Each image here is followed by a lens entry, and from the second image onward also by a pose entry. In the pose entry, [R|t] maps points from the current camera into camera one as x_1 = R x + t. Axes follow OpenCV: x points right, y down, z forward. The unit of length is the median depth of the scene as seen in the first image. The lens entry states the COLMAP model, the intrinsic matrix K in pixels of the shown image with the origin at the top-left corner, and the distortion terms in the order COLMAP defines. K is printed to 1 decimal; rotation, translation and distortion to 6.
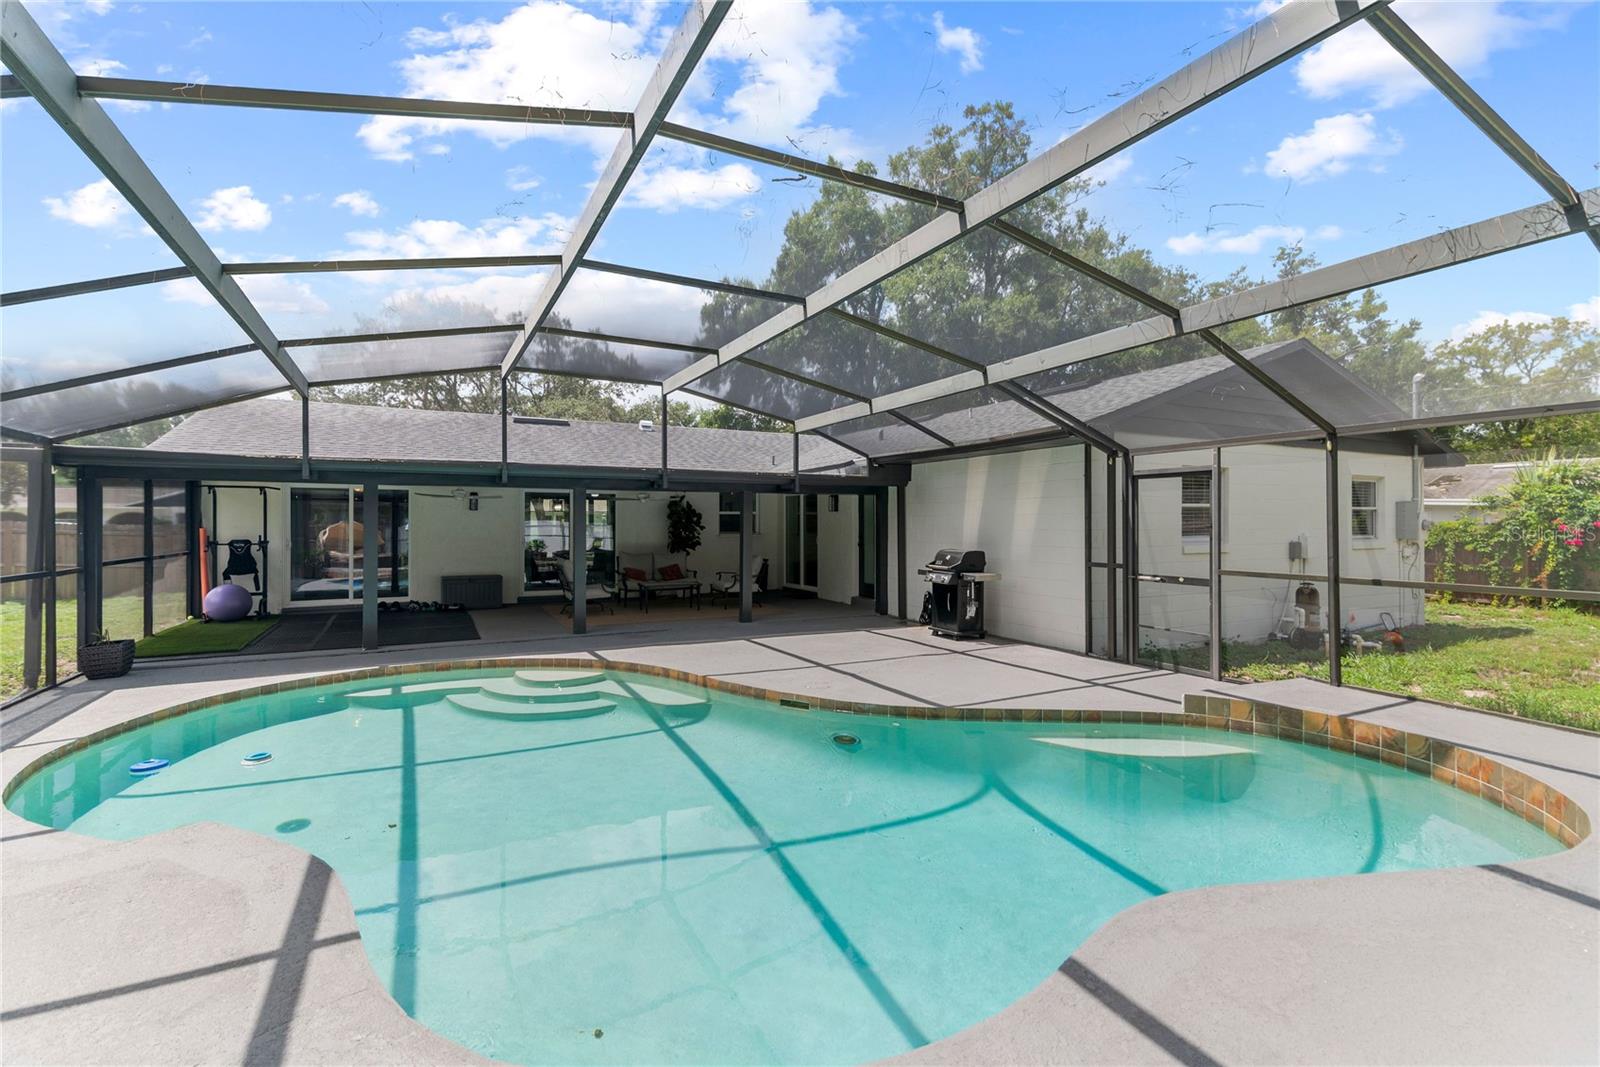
lens RADIAL K [[729.0, 0, 801.9], [0, 729.0, 520.5], [0, 0, 1]] dist [0.015920, -0.002251]
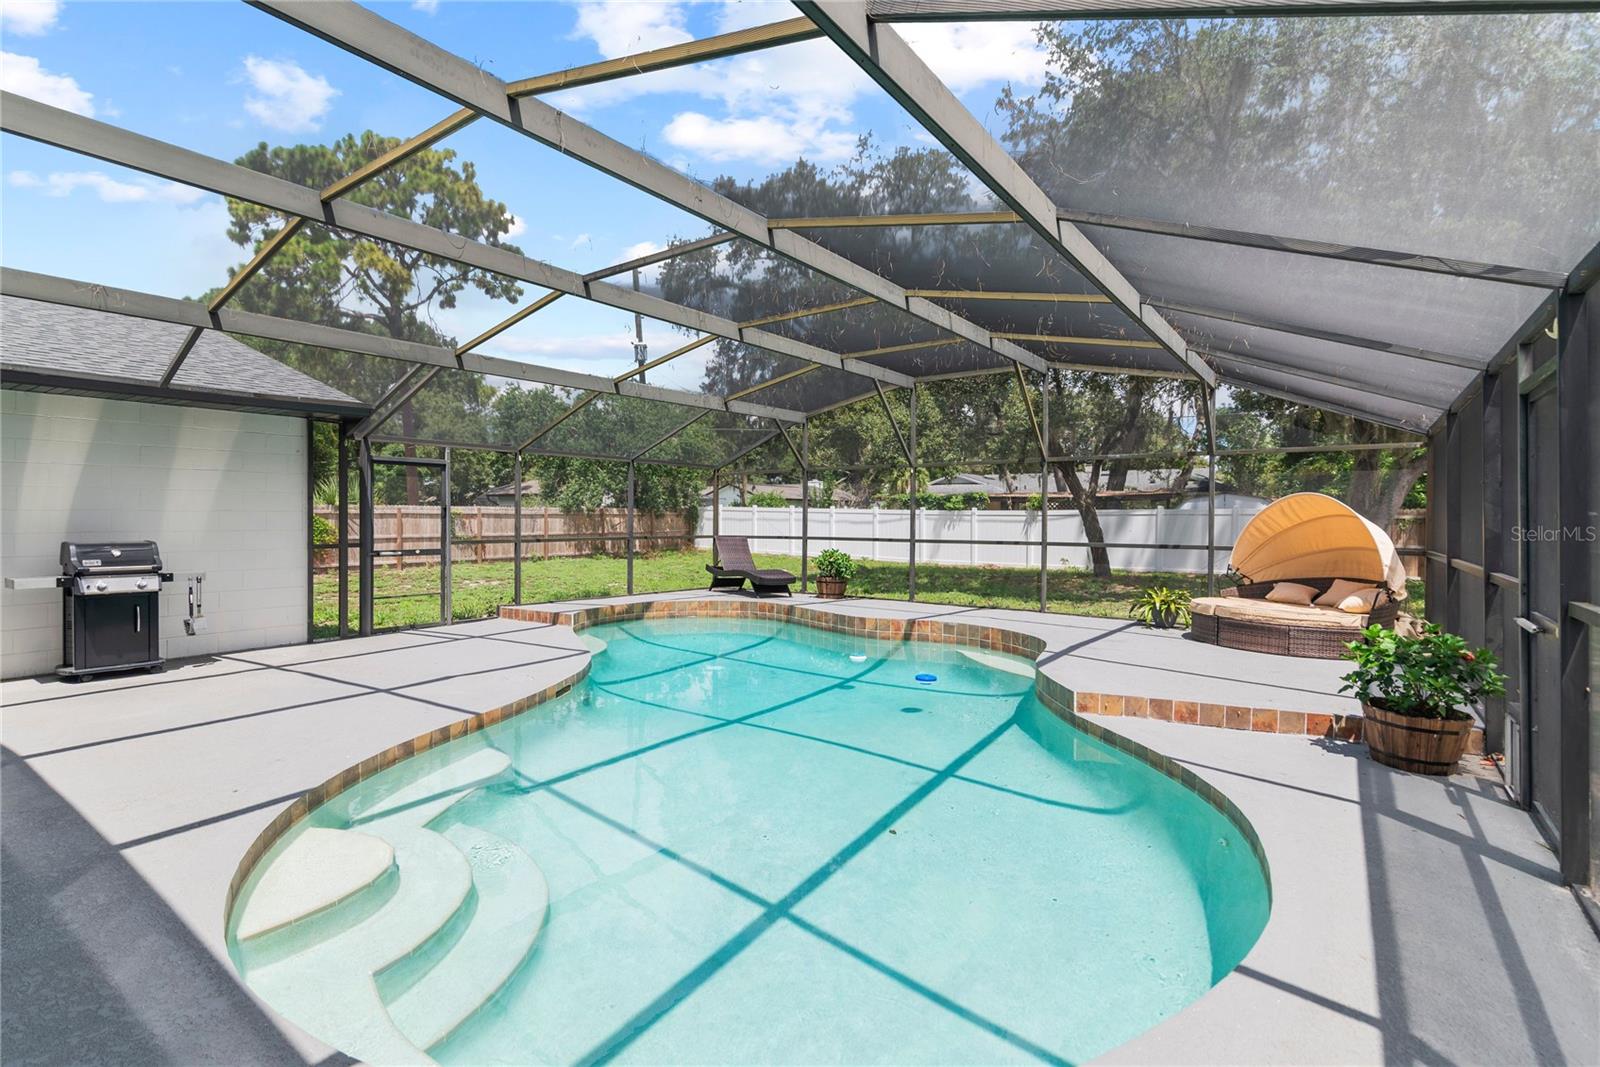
lens RADIAL K [[748.5, 0, 791.5], [0, 748.5, 523.8], [0, 0, 1]] dist [0.006278, 0.000874]
pose [[-0.444240, -0.008899, 0.895864, -0.774855], [-0.004013, 0.999960, 0.007943, 0.021010], [-0.895899, -0.000067, -0.444258, 0.901514]]
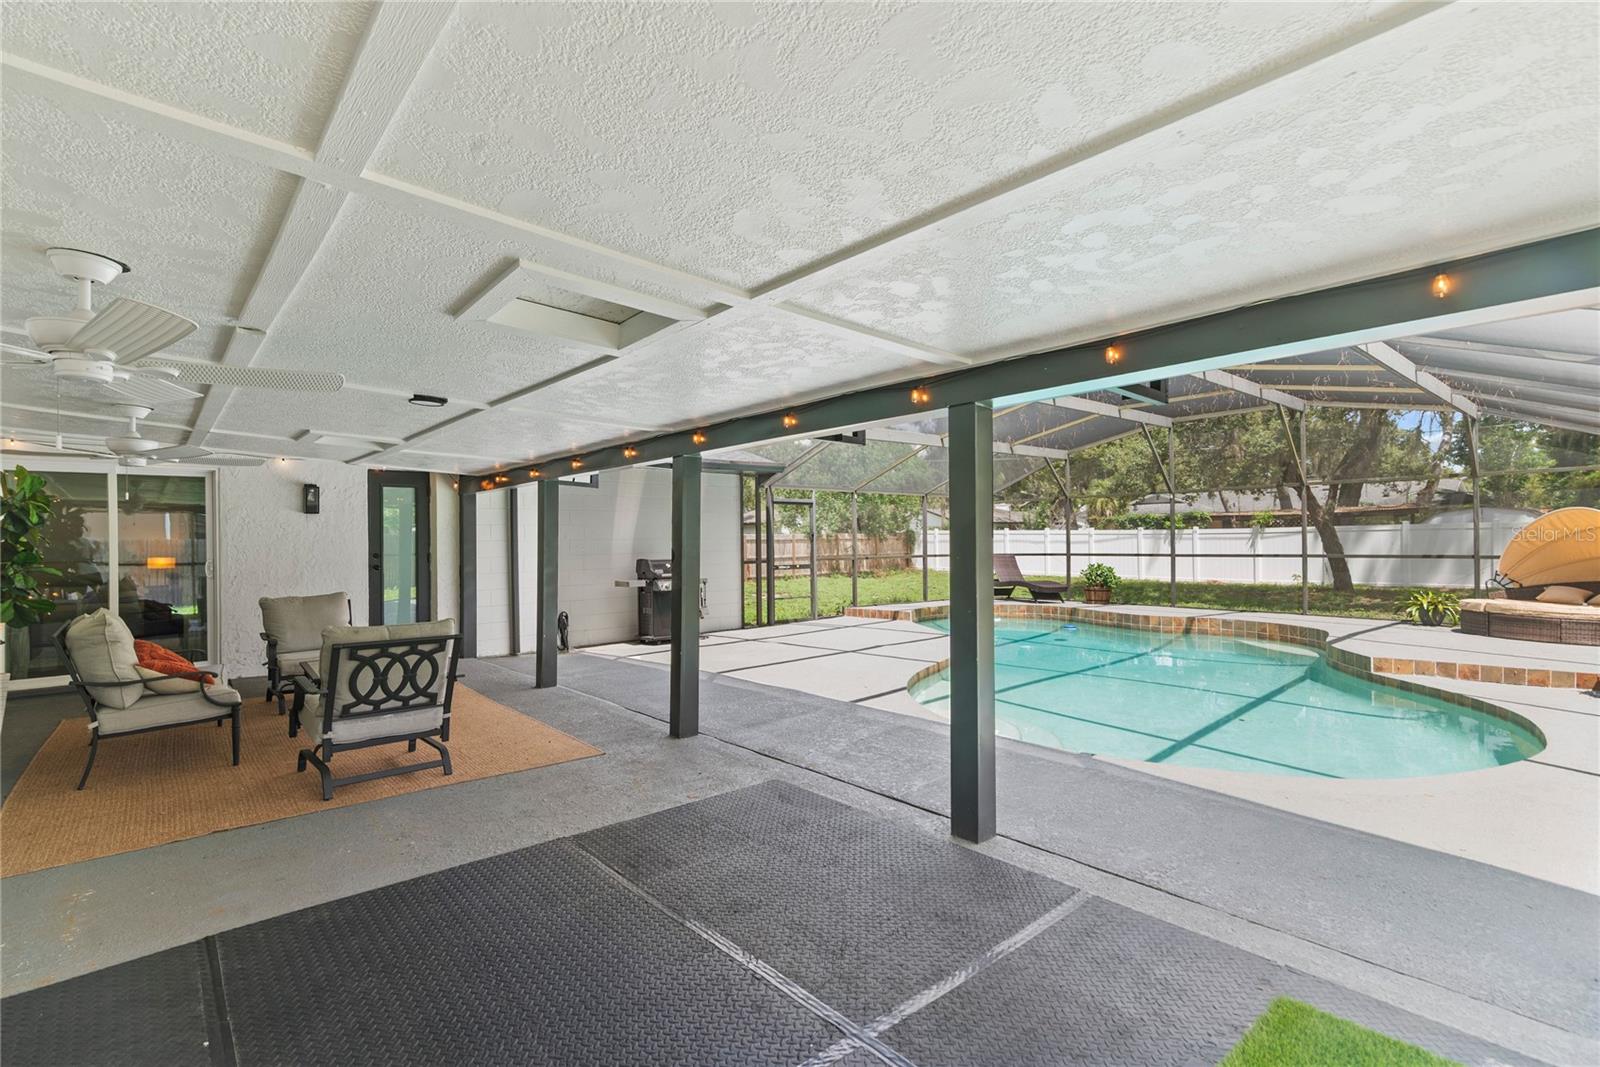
lens RADIAL K [[729.0, 0, 794.1], [0, 729.0, 541.8], [0, 0, 1]] dist [0.015920, -0.002251]
pose [[-0.237313, 0.003712, 0.971426, -0.994677], [0.012253, 0.999925, -0.000828, 0.023682], [-0.971356, 0.011707, -0.237341, 1.268969]]
